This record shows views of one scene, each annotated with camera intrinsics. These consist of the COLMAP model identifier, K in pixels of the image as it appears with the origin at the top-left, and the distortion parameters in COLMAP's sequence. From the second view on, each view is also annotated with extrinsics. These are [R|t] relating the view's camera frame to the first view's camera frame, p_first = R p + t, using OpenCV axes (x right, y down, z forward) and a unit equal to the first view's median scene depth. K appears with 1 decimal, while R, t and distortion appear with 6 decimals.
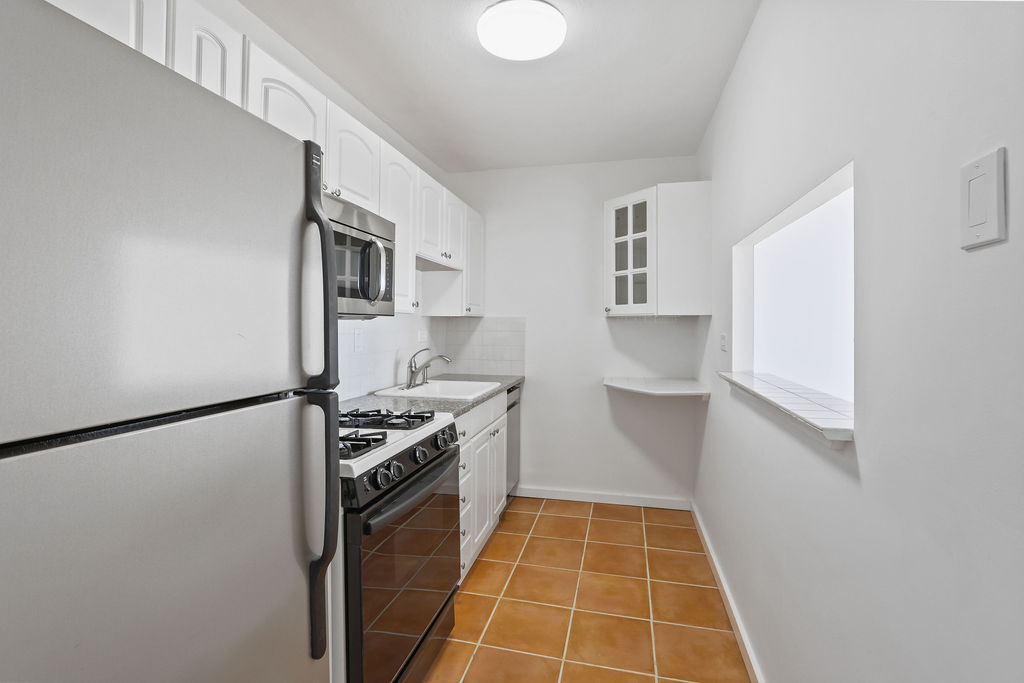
lens RADIAL K [[474.6, 0, 499.4], [0, 474.6, 329.6], [0, 0, 1]] dist [-0.013788, 0.002028]
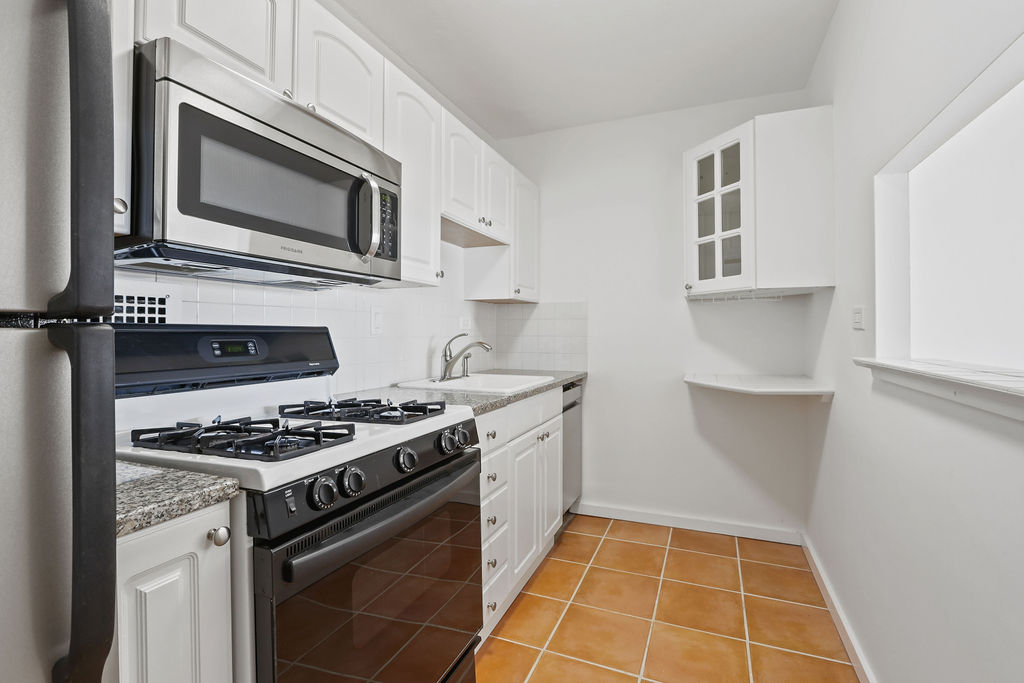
lens RADIAL K [[474.6, 0, 499.4], [0, 474.6, 329.6], [0, 0, 1]] dist [-0.013788, 0.002028]
pose [[0.986962, -0.003818, -0.160910, 0.045681], [0.001409, 0.999885, -0.015082, 0.044842], [0.160949, 0.014659, 0.986854, 0.177863]]
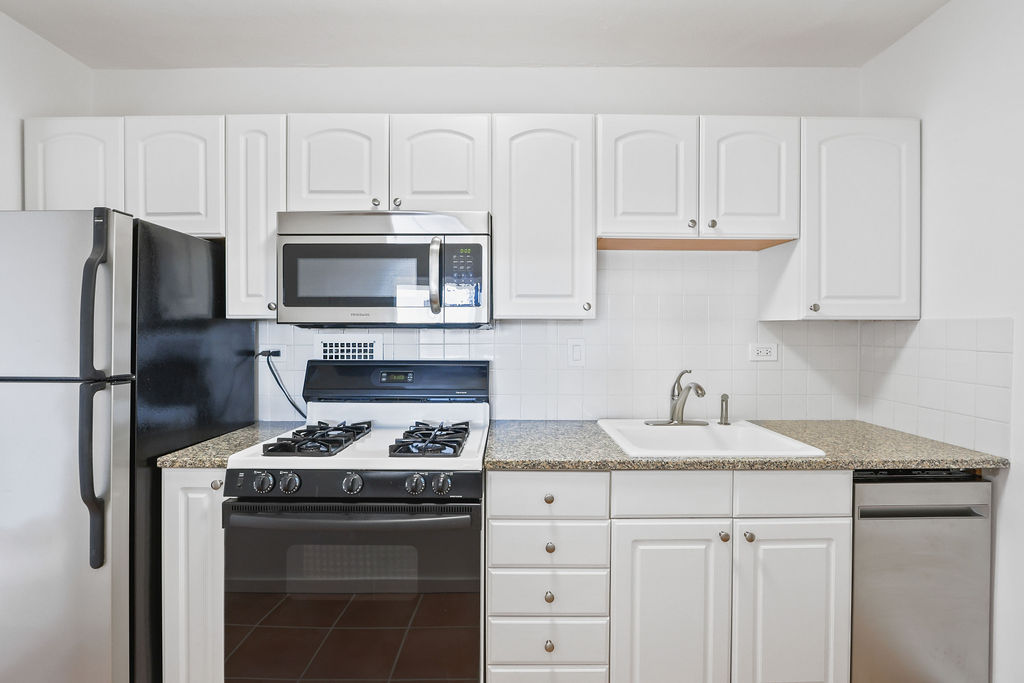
lens RADIAL K [[474.6, 0, 499.4], [0, 474.6, 329.6], [0, 0, 1]] dist [-0.013788, 0.002028]
pose [[0.255065, -0.003455, -0.966918, 0.422241], [-0.008370, 0.999948, -0.005781, -0.011698], [0.966888, 0.009567, 0.255023, 0.580191]]
